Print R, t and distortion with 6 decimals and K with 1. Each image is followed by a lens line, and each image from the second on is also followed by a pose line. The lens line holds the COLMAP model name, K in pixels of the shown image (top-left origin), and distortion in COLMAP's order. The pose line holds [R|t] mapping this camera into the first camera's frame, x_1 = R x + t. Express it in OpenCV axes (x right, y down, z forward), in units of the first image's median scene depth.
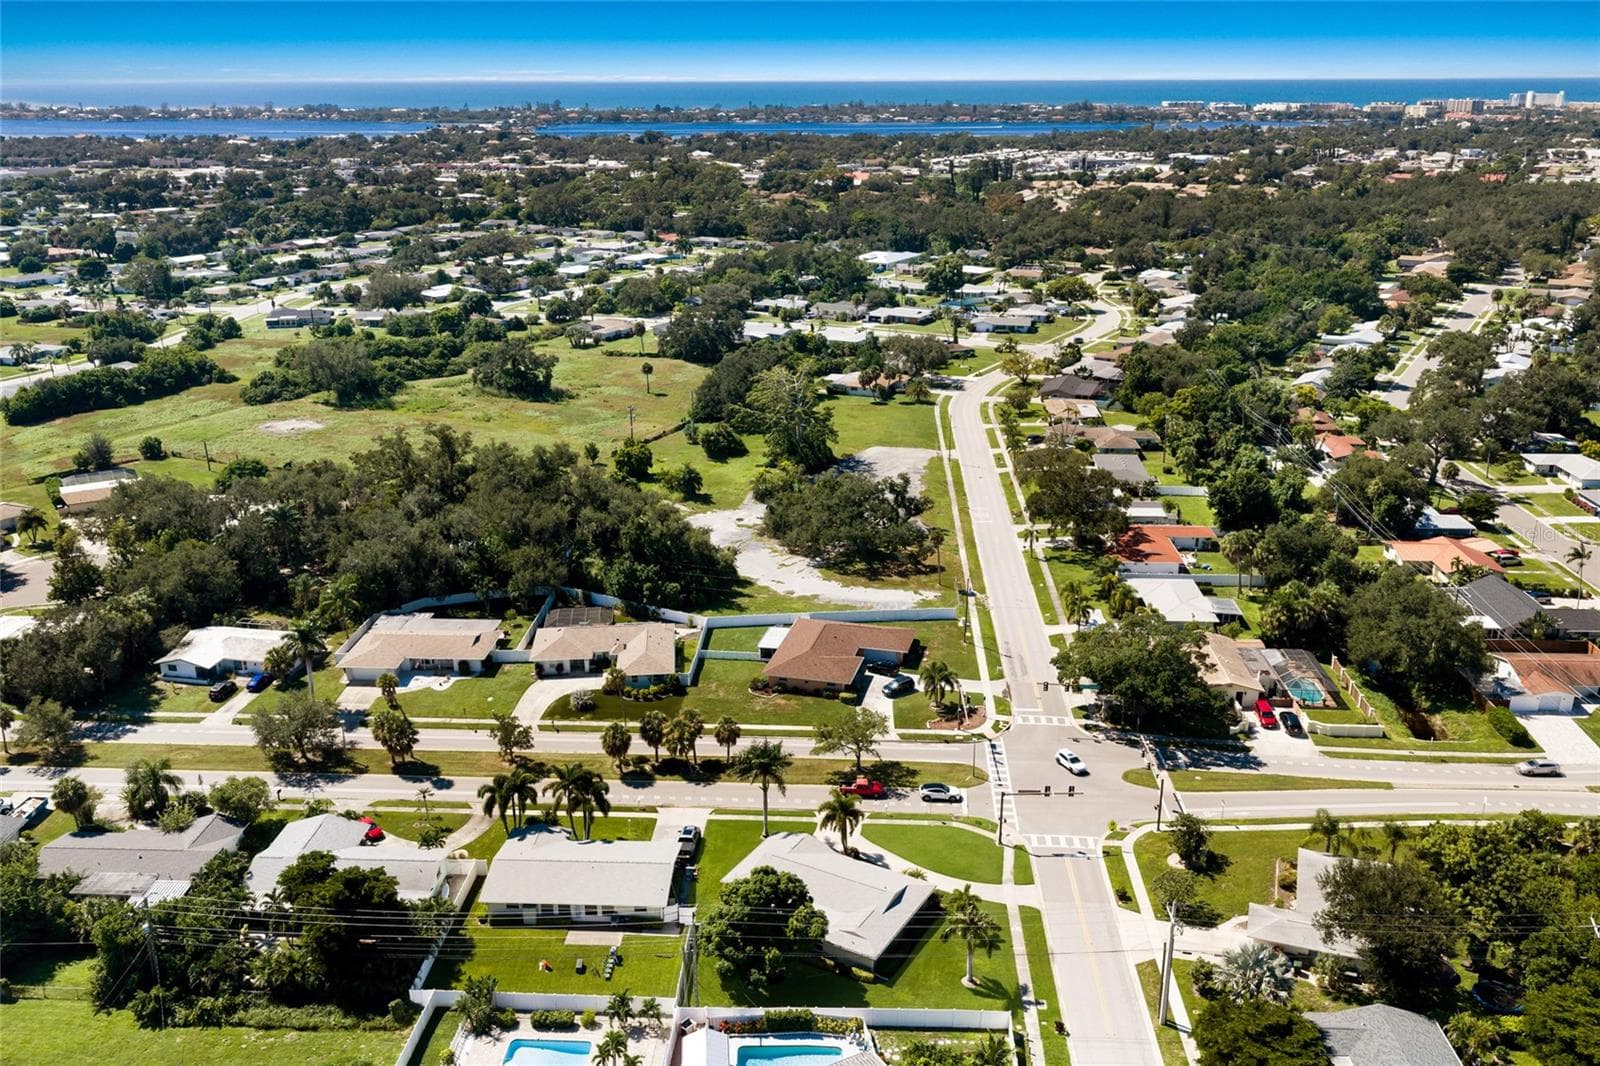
lens RADIAL K [[1335.0, 0, 803.2], [0, 1335.0, 530.8], [0, 0, 1]] dist [0.031637, -0.043605]
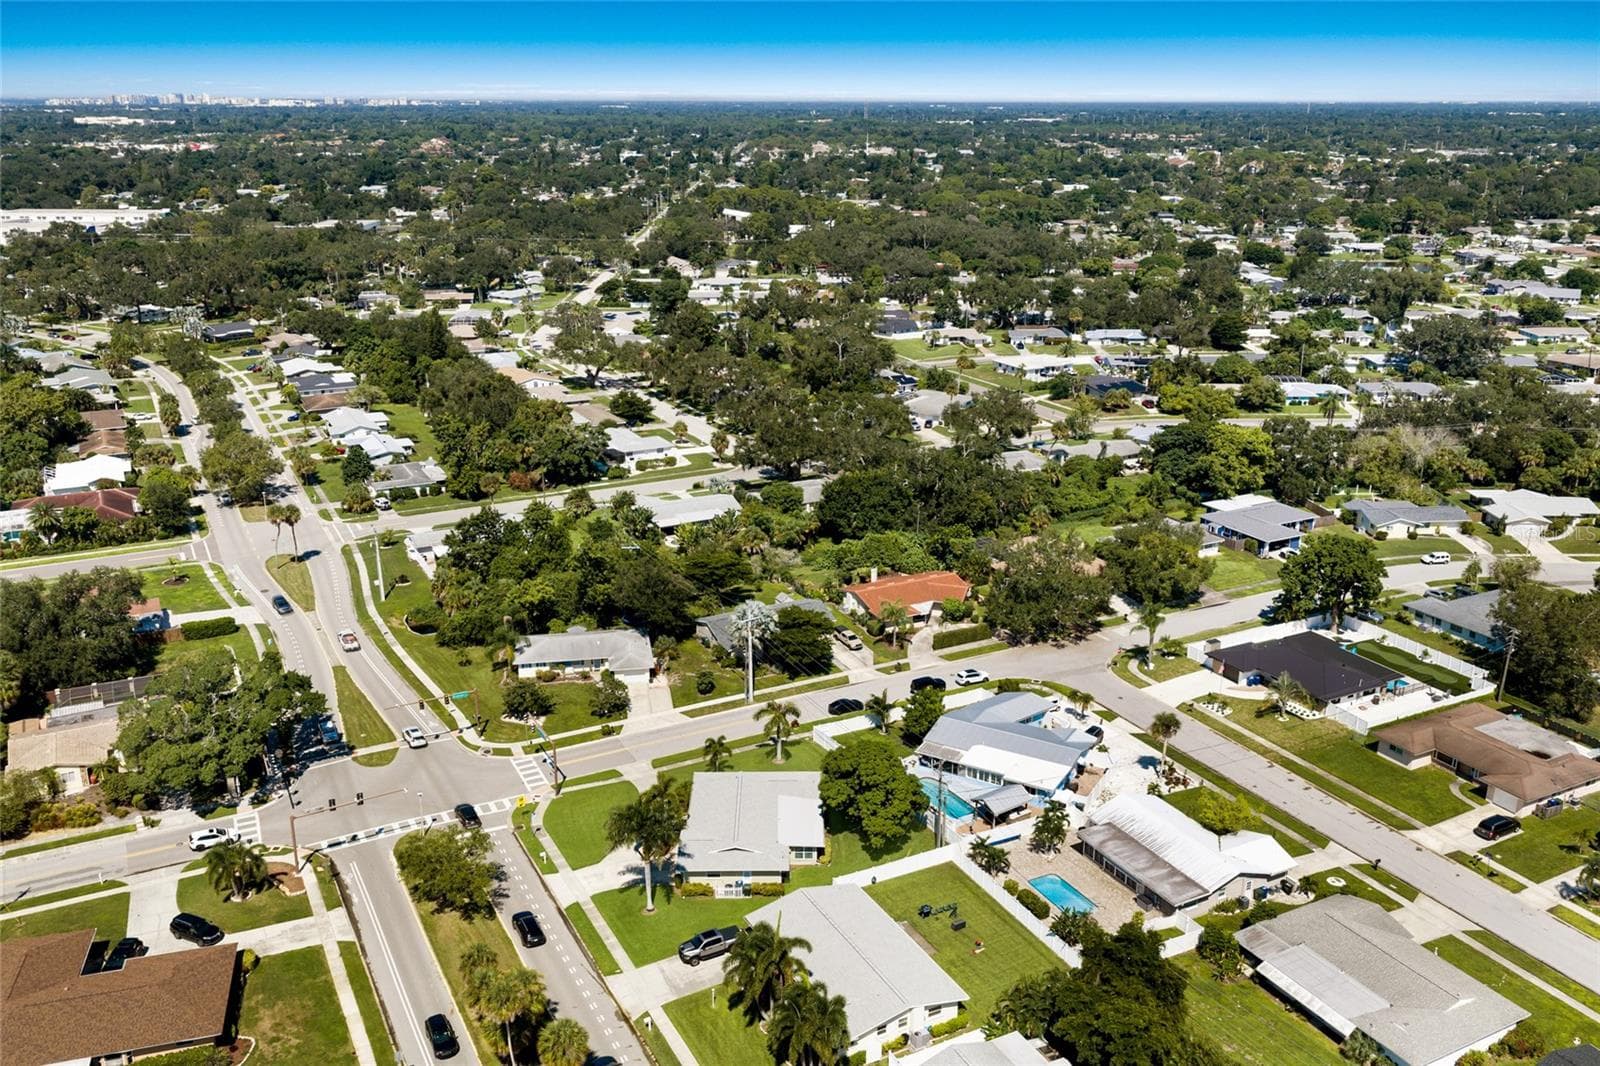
lens RADIAL K [[1335.0, 0, 803.2], [0, 1335.0, 530.8], [0, 0, 1]] dist [0.031637, -0.043605]
pose [[-0.511533, -0.262327, 0.818241, -0.529541], [0.272832, 0.853395, 0.444161, -0.243775], [-0.814799, 0.450446, -0.364968, 0.842273]]
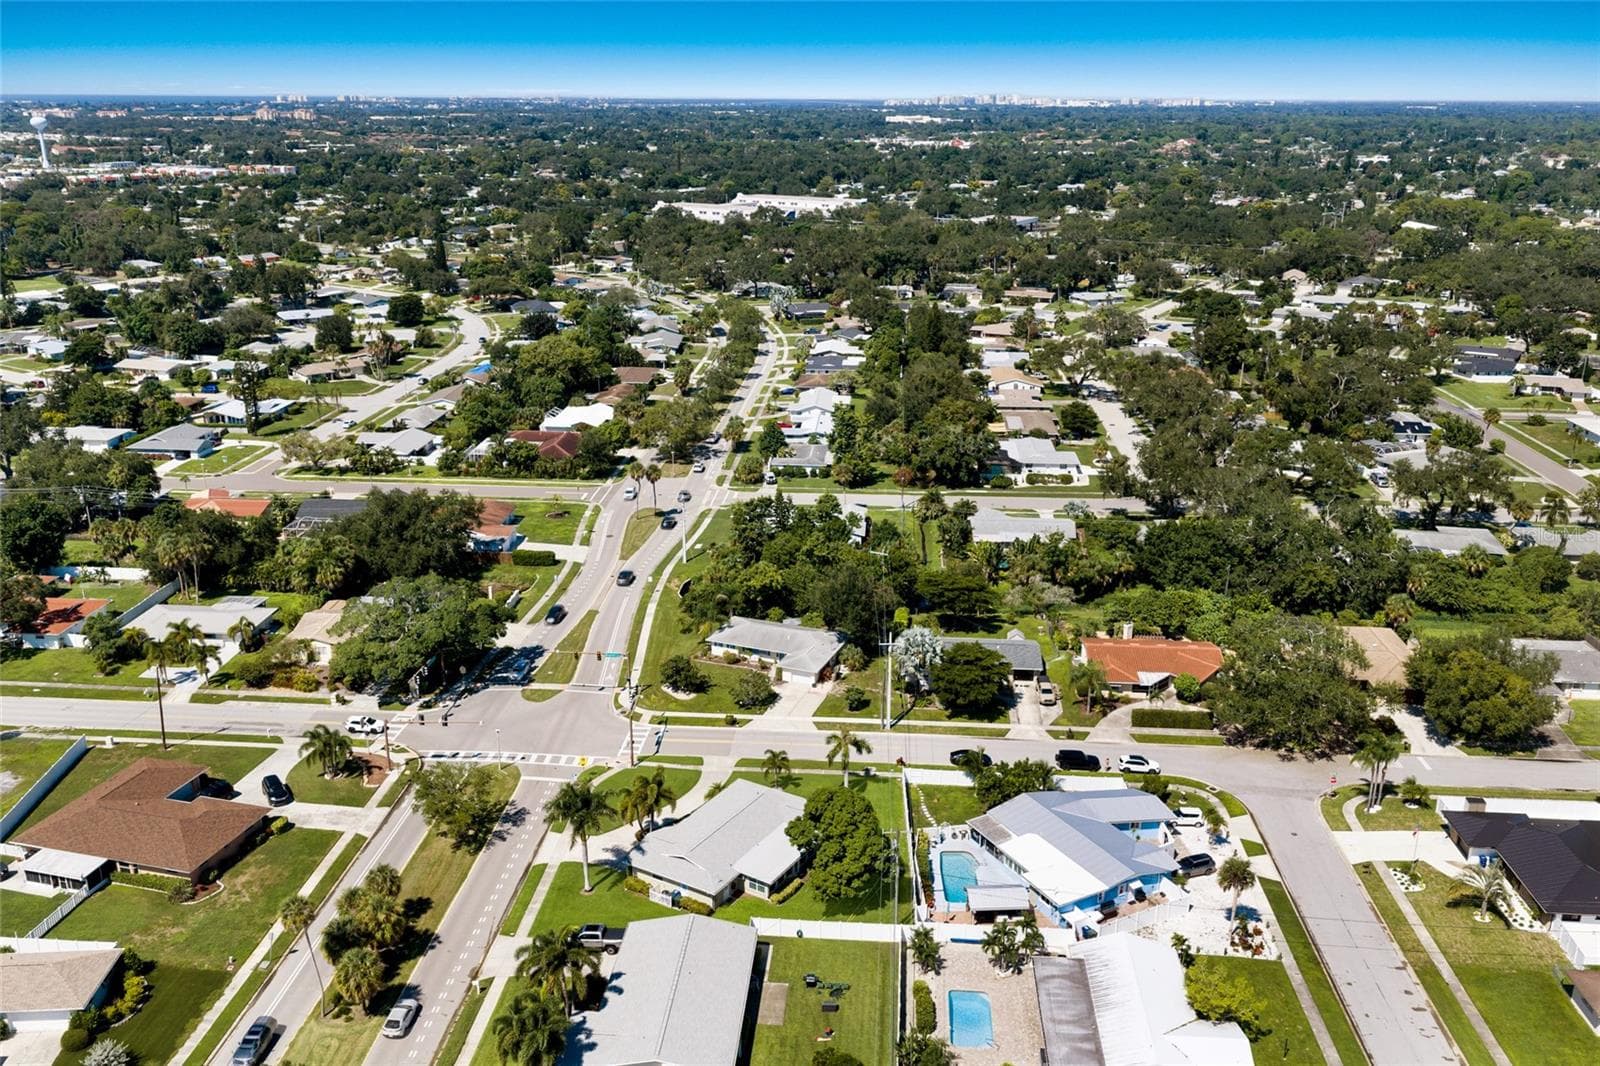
lens RADIAL K [[1321.8, 0, 803.1], [0, 1321.8, 545.2], [0, 0, 1]] dist [0.030412, -0.036902]
pose [[0.019343, -0.317766, 0.947972, -0.576038], [0.314089, 0.902080, 0.295974, -0.137732], [-0.949197, 0.292022, 0.117256, 0.526642]]
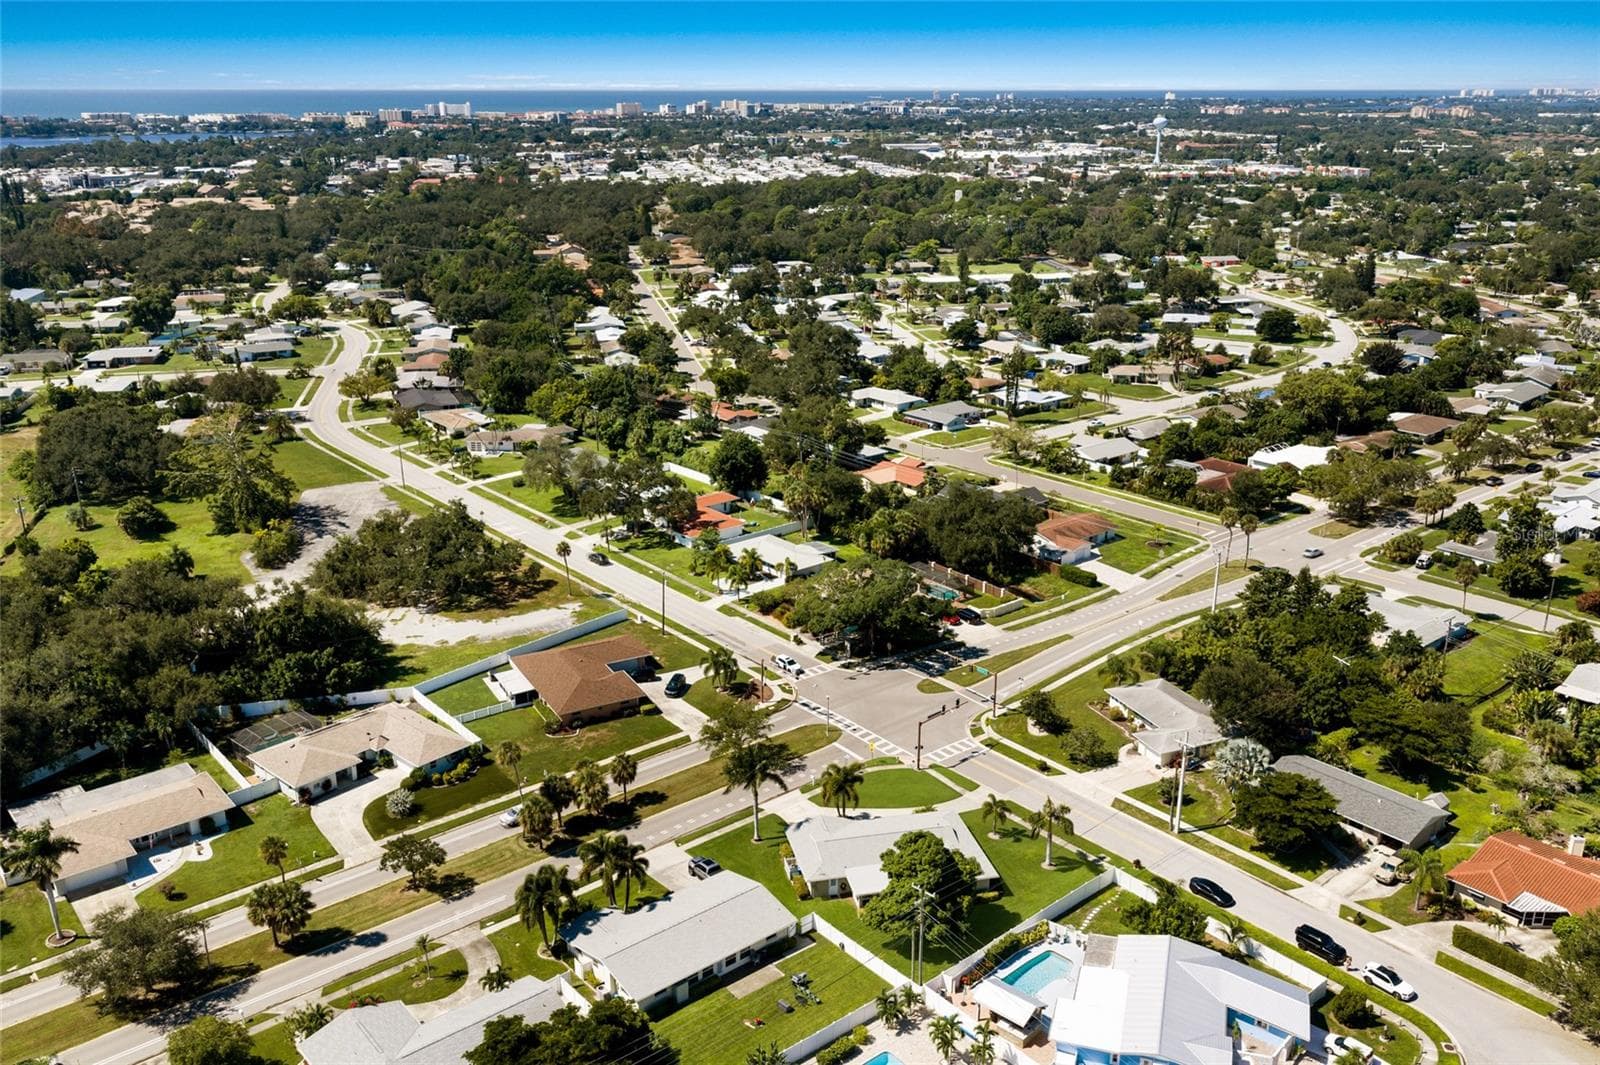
lens RADIAL K [[1321.8, 0, 803.1], [0, 1321.8, 544.7], [0, 0, 1]] dist [0.030412, -0.036902]
pose [[0.732297, -0.219952, 0.644486, -0.445638], [0.216701, 0.972472, 0.085662, -0.048398], [-0.645586, 0.076931, 0.759803, 0.154725]]
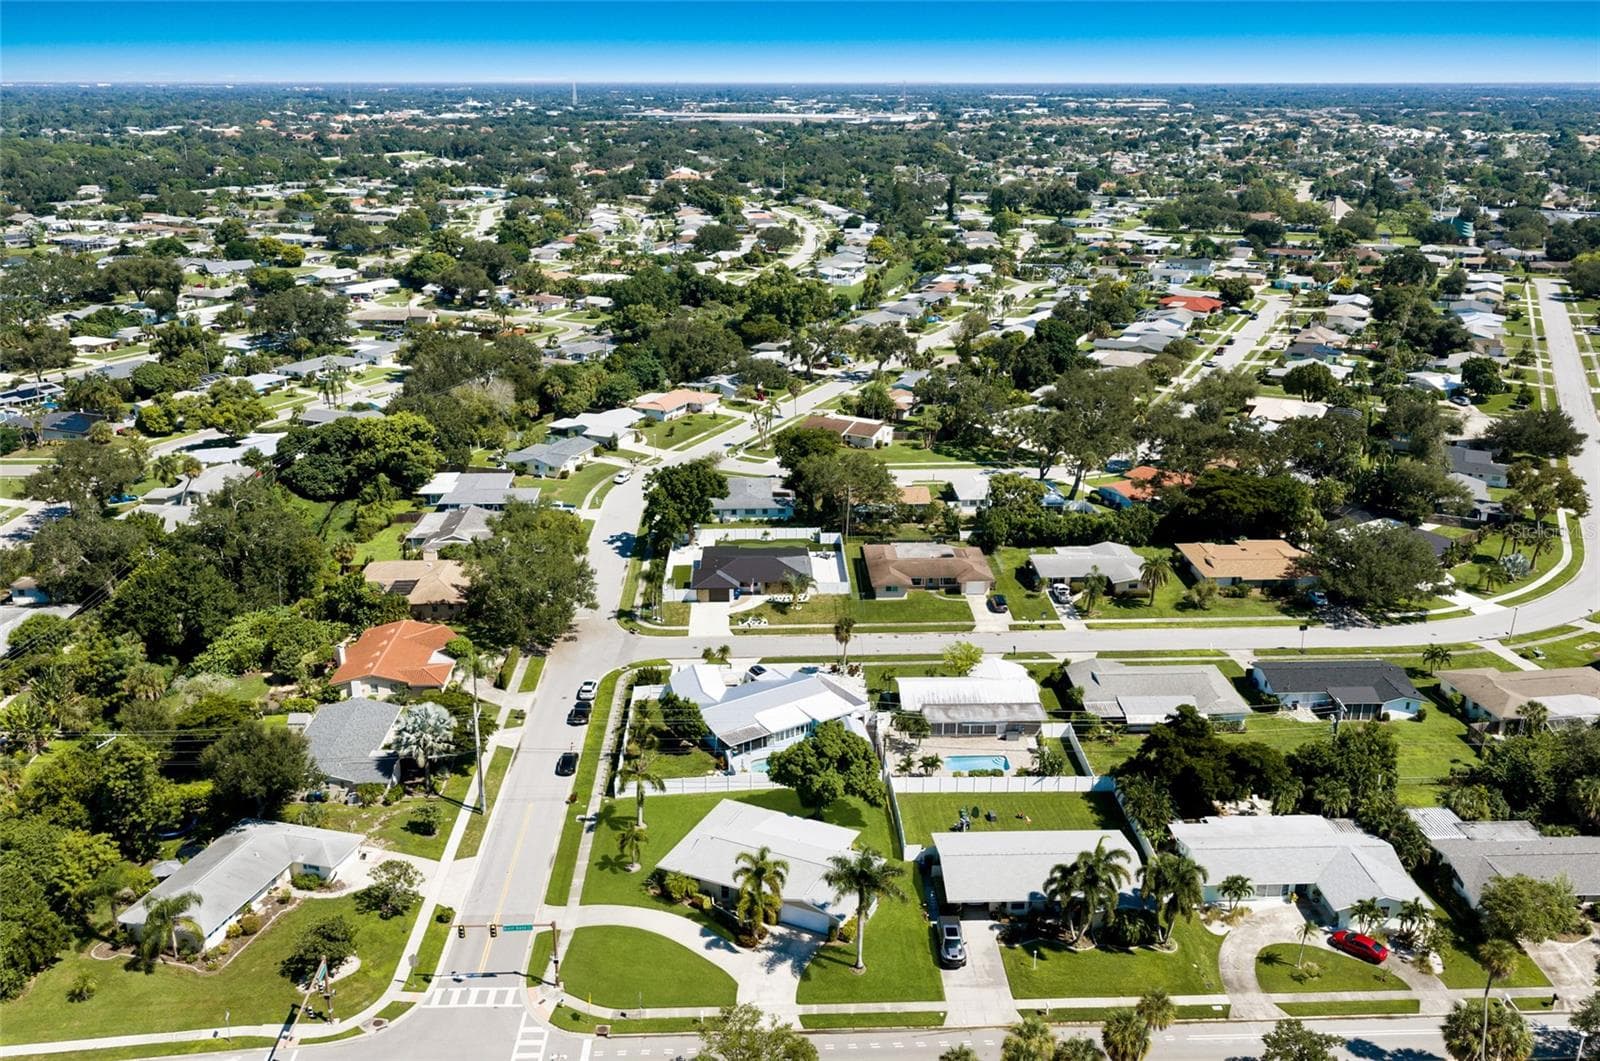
lens RADIAL K [[1321.8, 0, 803.1], [0, 1321.8, 542.7], [0, 0, 1]] dist [0.030412, -0.036902]
pose [[-0.995937, 0.032344, -0.084042, 0.046247], [-0.025834, 0.791421, 0.610725, -0.331799], [0.086266, 0.610415, -0.787370, 1.093754]]
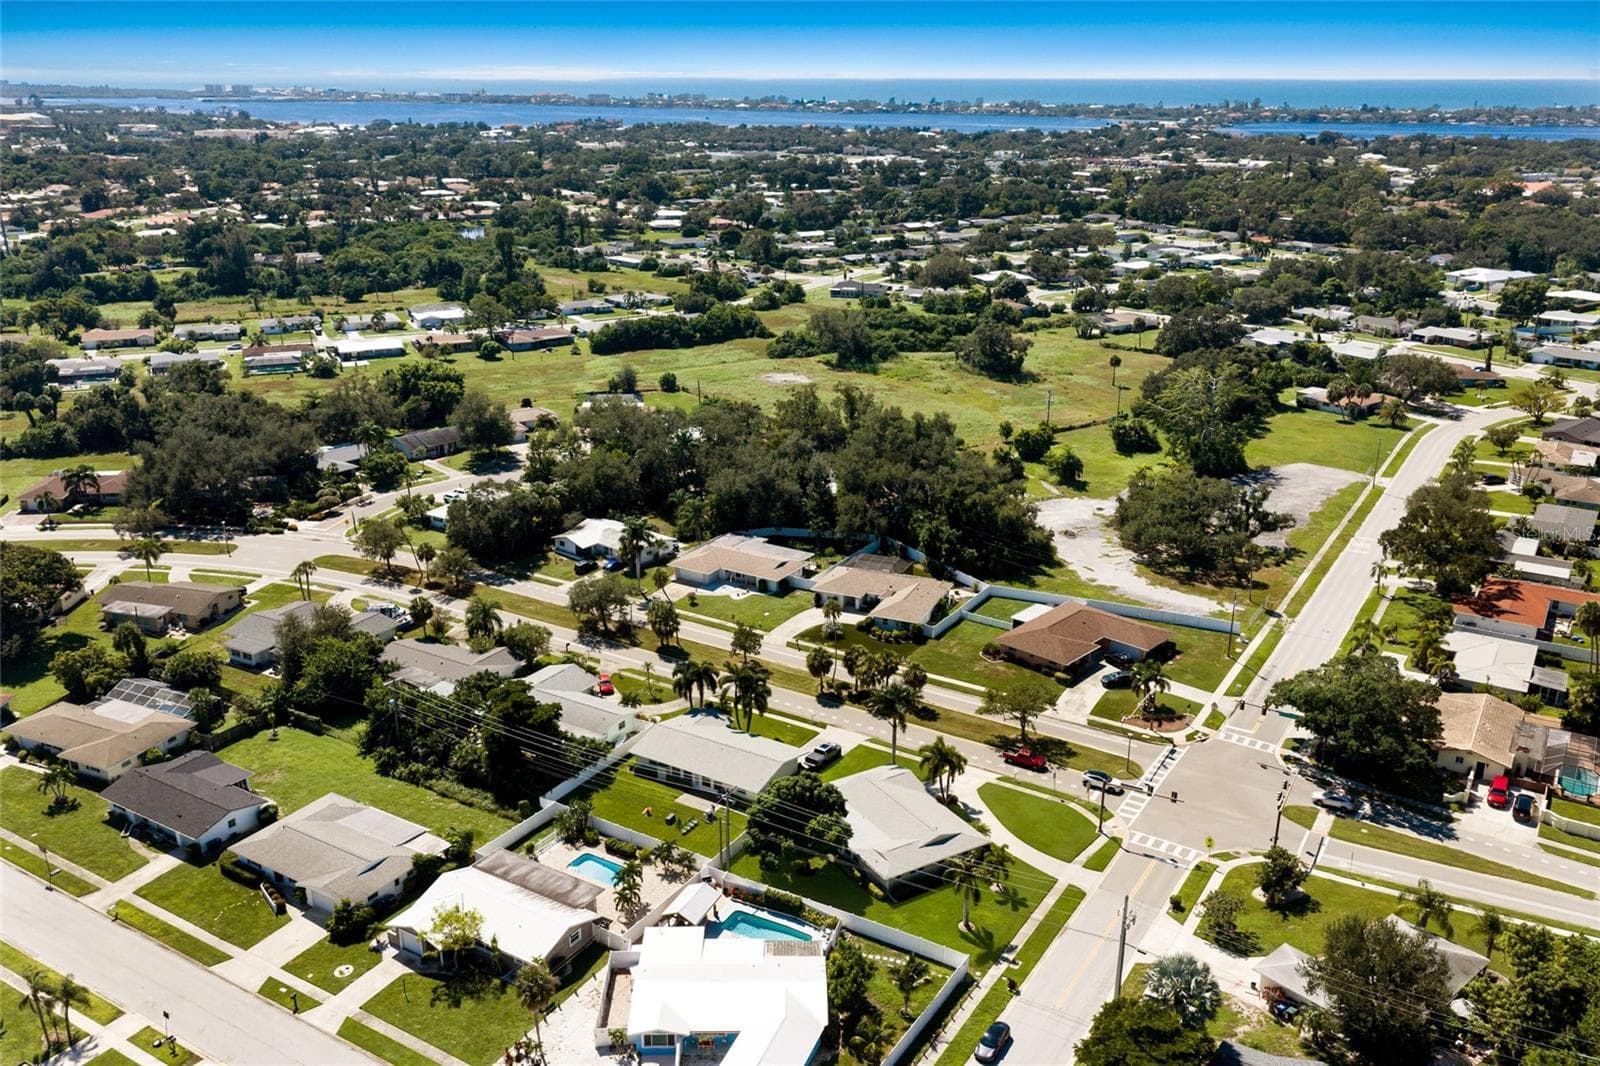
lens RADIAL K [[1319.5, 0, 800.0], [0, 1319.5, 533.0], [0, 0, 1]] dist [0.037823, -0.059971]
pose [[0.875929, 0.161635, -0.454558, 0.275725], [-0.158562, 0.986315, 0.045174, 0.000467], [0.455639, 0.032506, 0.889571, -0.005646]]
